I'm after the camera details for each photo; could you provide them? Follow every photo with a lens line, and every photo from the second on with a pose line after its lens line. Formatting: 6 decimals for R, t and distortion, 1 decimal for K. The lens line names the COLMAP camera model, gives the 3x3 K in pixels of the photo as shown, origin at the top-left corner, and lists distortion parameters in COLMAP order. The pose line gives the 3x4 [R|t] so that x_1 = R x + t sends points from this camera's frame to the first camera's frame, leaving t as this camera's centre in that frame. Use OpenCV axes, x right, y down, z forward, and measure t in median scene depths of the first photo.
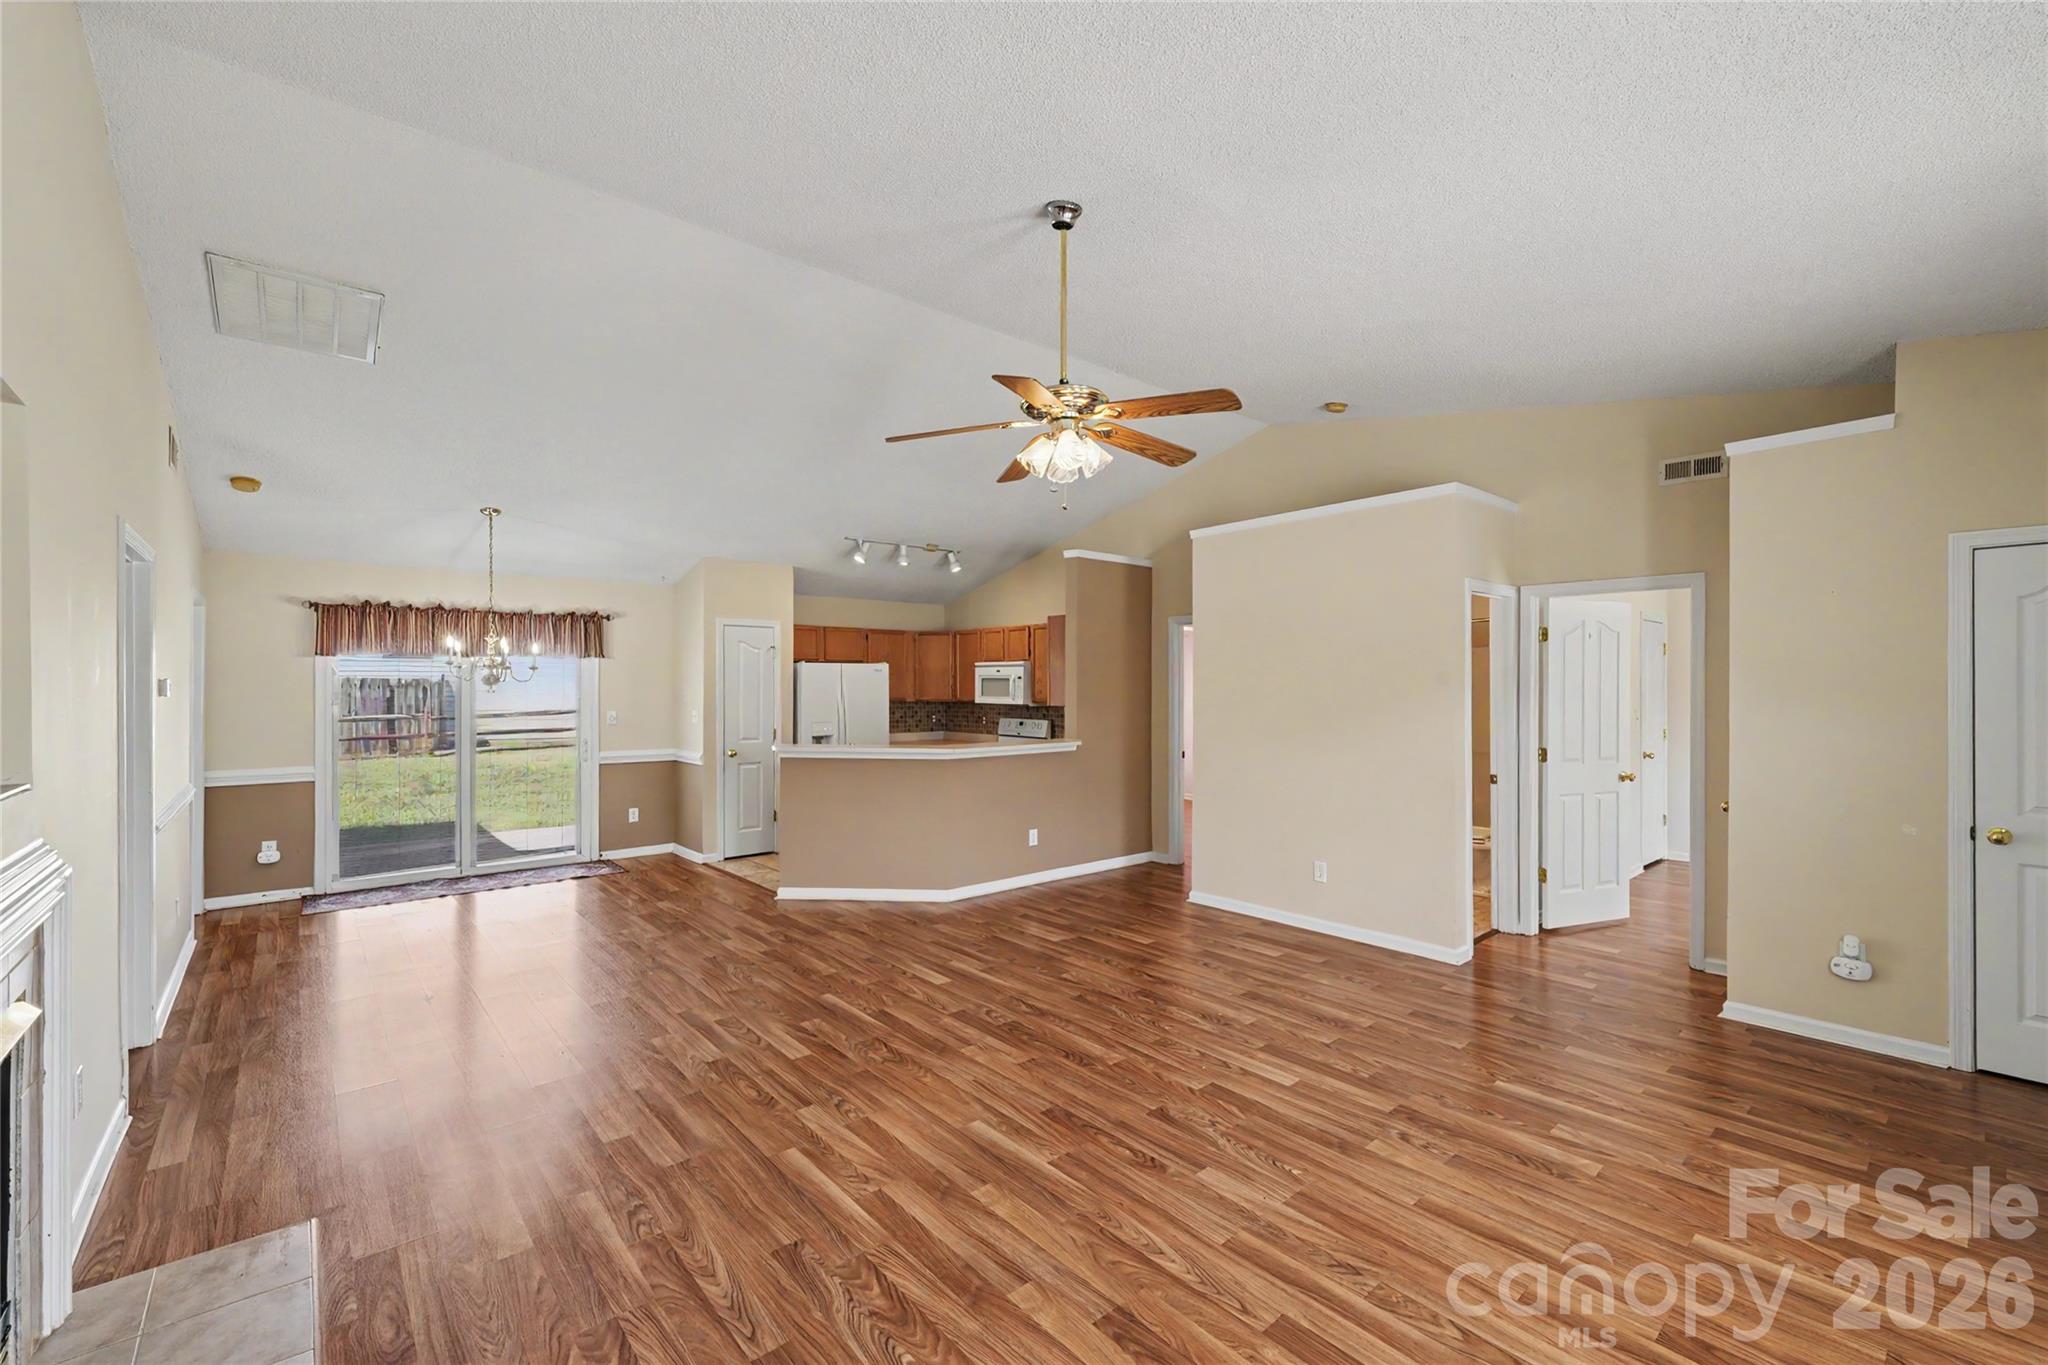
lens RADIAL K [[851.2, 0, 1017.1], [0, 851.2, 685.1], [0, 0, 1]] dist [0.004848, -0.001807]
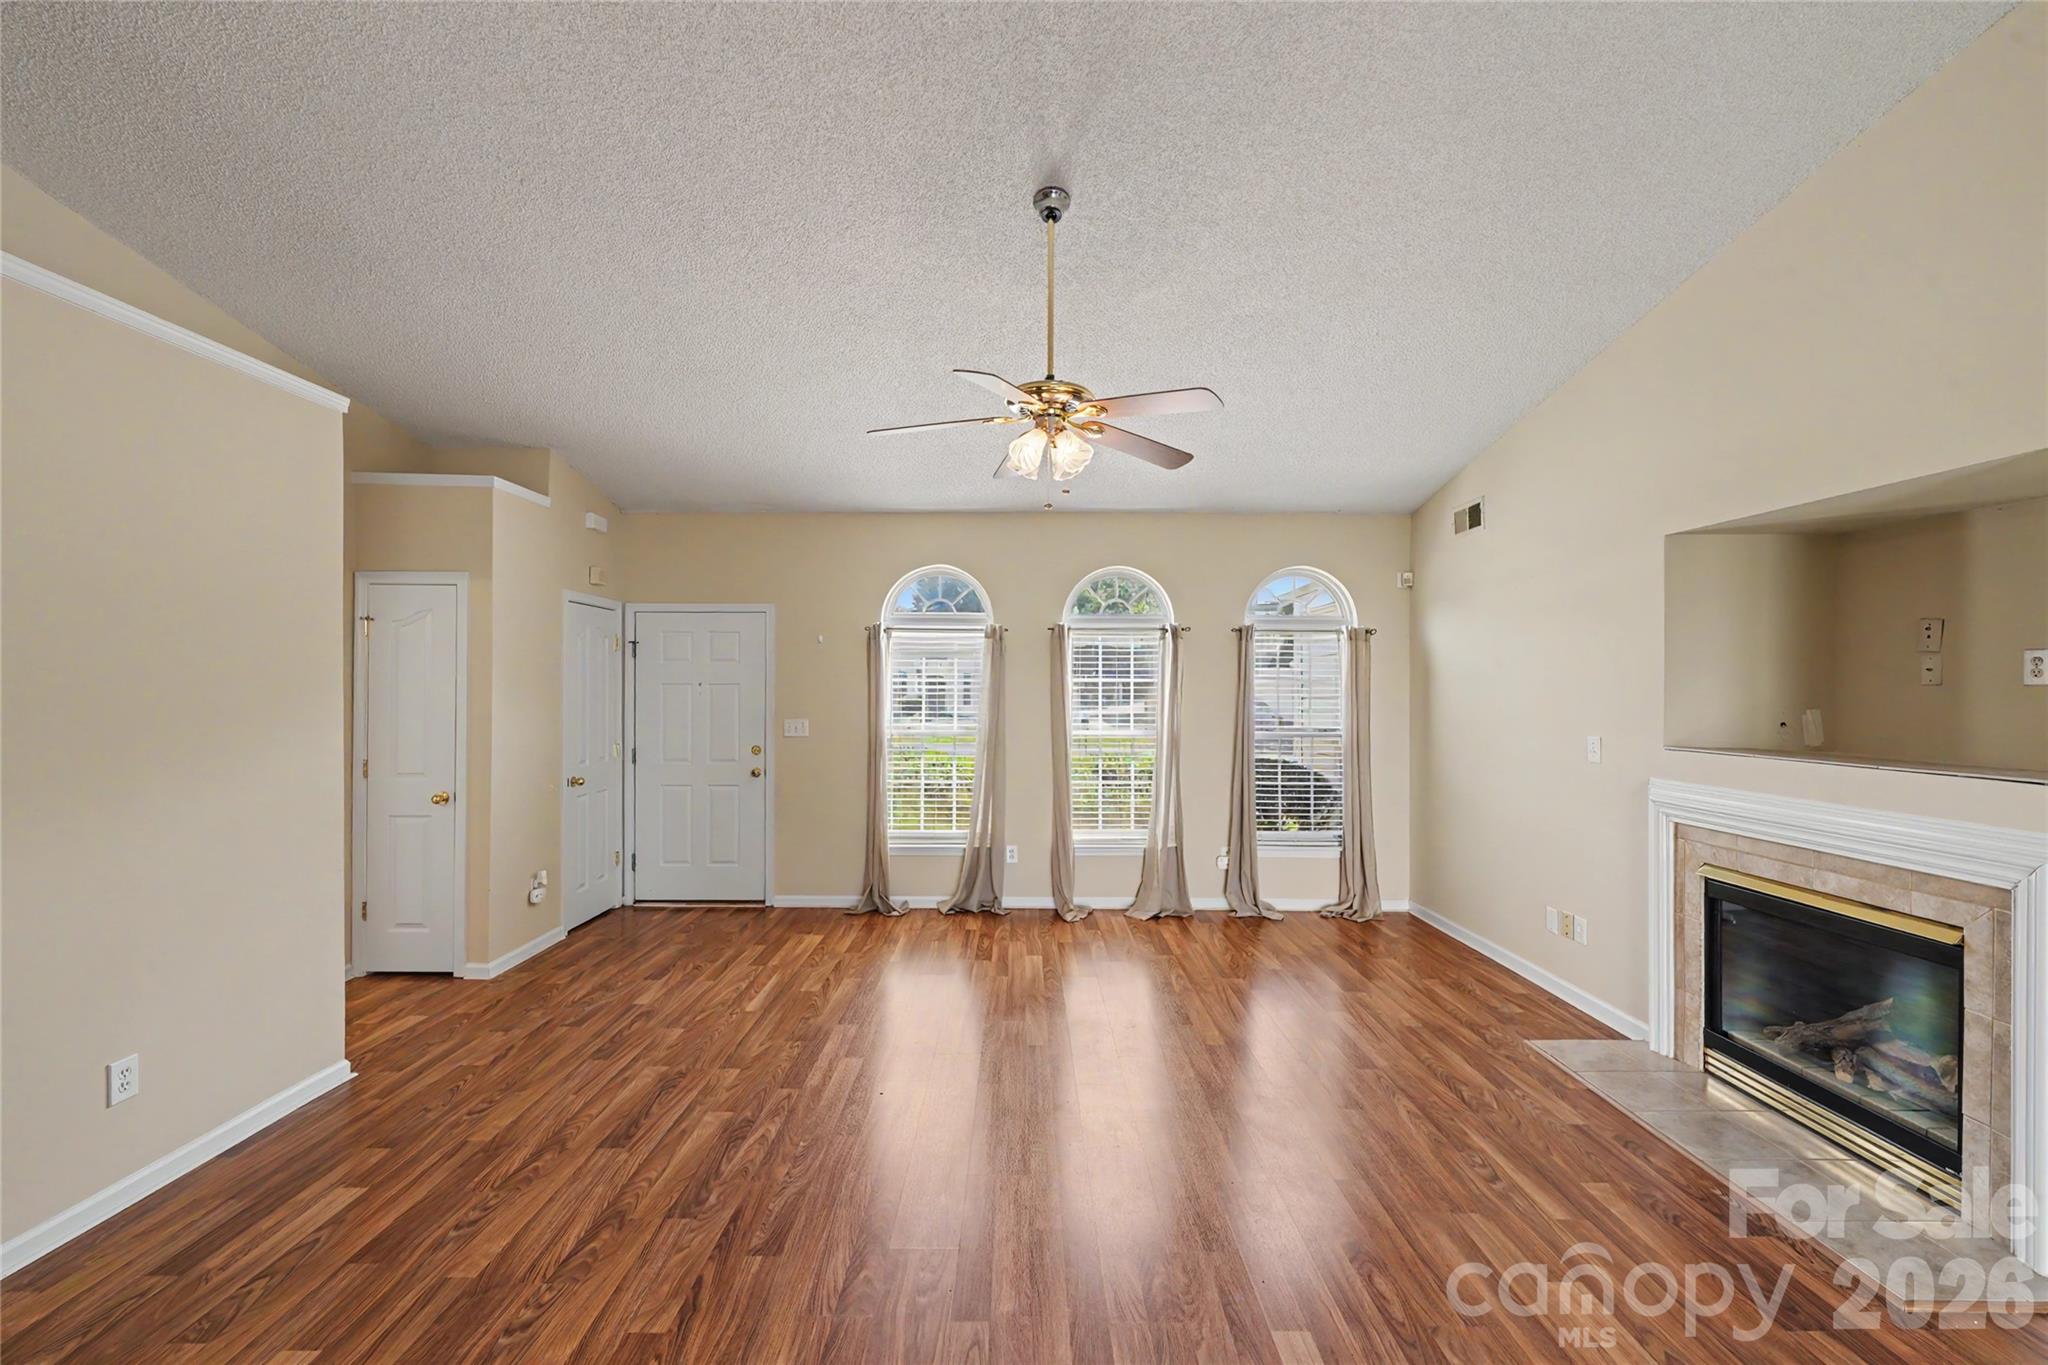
lens RADIAL K [[828.1, 0, 1011.8], [0, 828.1, 689.7], [0, 0, 1]] dist [-0.001773, 0.000184]
pose [[-0.755904, -0.001587, 0.654681, -0.233204], [-0.005414, 0.999978, -0.003828, 0.002340], [-0.654660, -0.006438, -0.755896, 0.762687]]
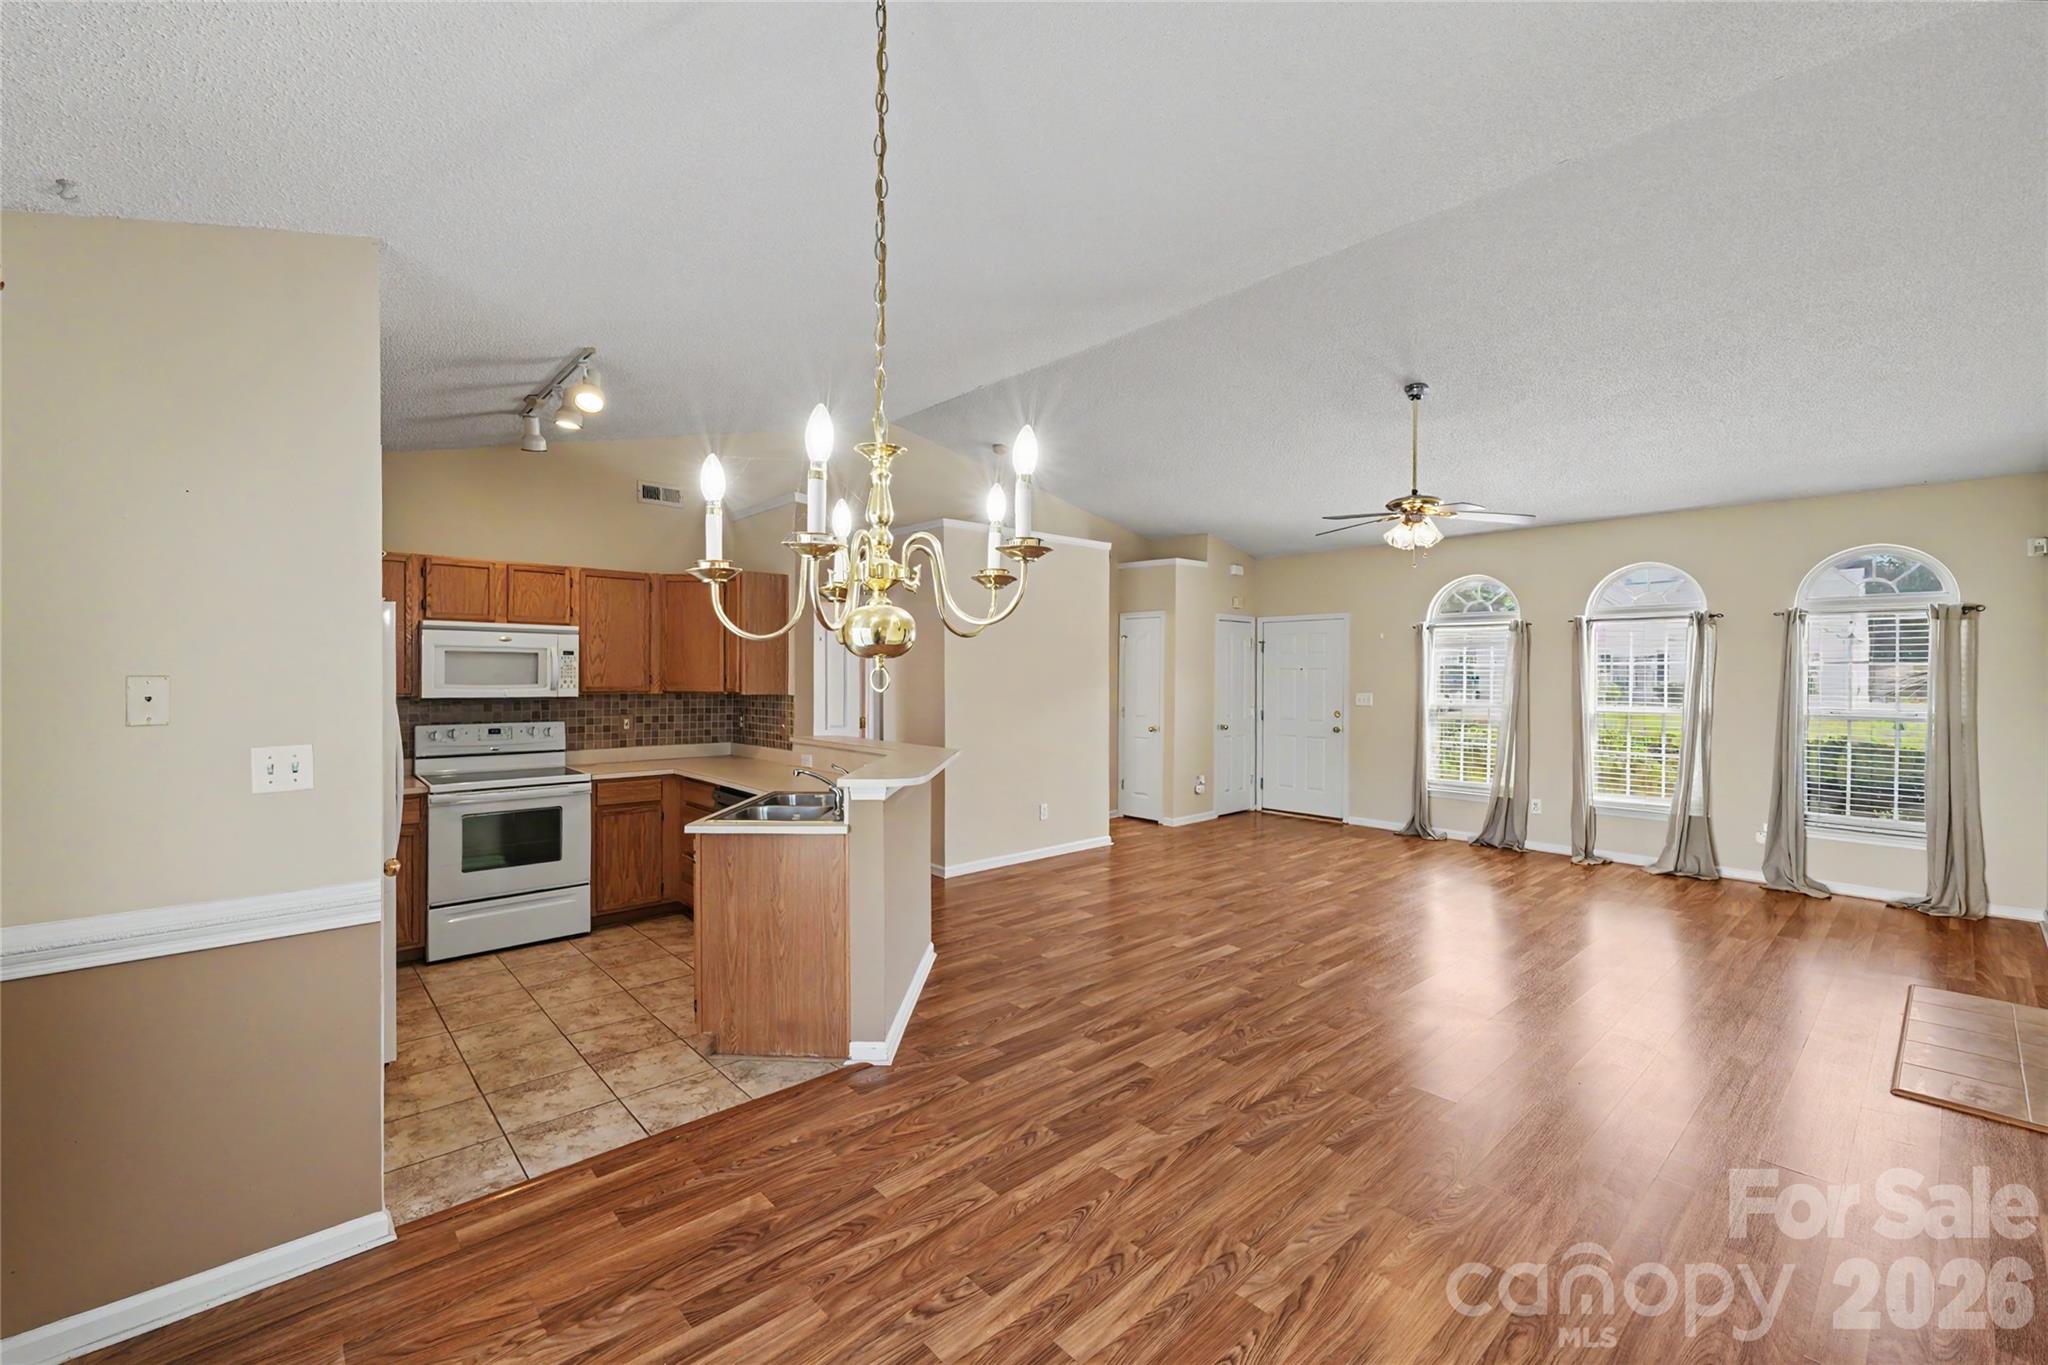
lens RADIAL K [[838.8, 0, 1019.2], [0, 838.8, 677.9], [0, 0, 1]] dist [0.000718, 0.000228]
pose [[-0.028623, -0.006053, 0.999572, -0.694180], [-0.006381, 0.999962, 0.005873, 0.003912], [-0.999570, -0.006210, -0.028660, 0.800625]]
